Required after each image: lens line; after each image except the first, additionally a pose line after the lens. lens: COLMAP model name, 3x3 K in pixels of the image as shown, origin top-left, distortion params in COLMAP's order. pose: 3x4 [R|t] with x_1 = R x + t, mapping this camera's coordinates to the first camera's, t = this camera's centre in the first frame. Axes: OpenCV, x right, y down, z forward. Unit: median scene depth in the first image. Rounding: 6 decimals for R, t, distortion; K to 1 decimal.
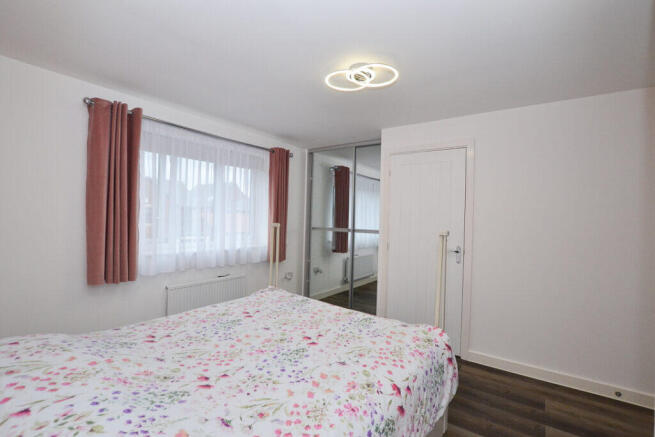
lens RADIAL K [[291.8, 0, 329.4], [0, 291.8, 220.3], [0, 0, 1]] dist [-0.027151, 0.000014]
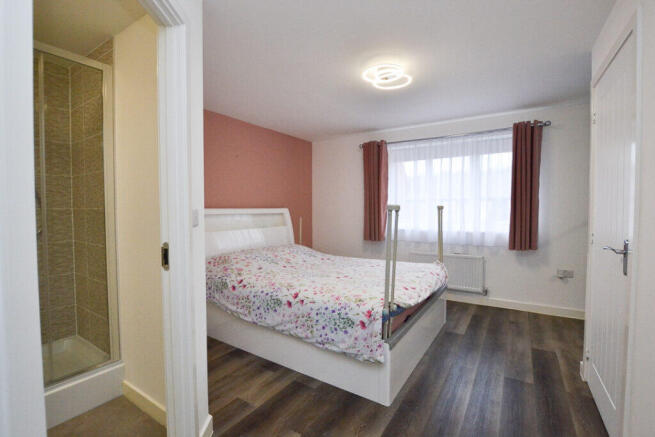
lens RADIAL K [[291.8, 0, 330.8], [0, 291.8, 216.9], [0, 0, 1]] dist [-0.027151, 0.000014]
pose [[0.083277, 0.002029, -0.996524, 0.960145], [-0.001248, 0.999997, 0.001932, 0.059438], [0.996526, 0.001083, 0.083280, 0.520828]]
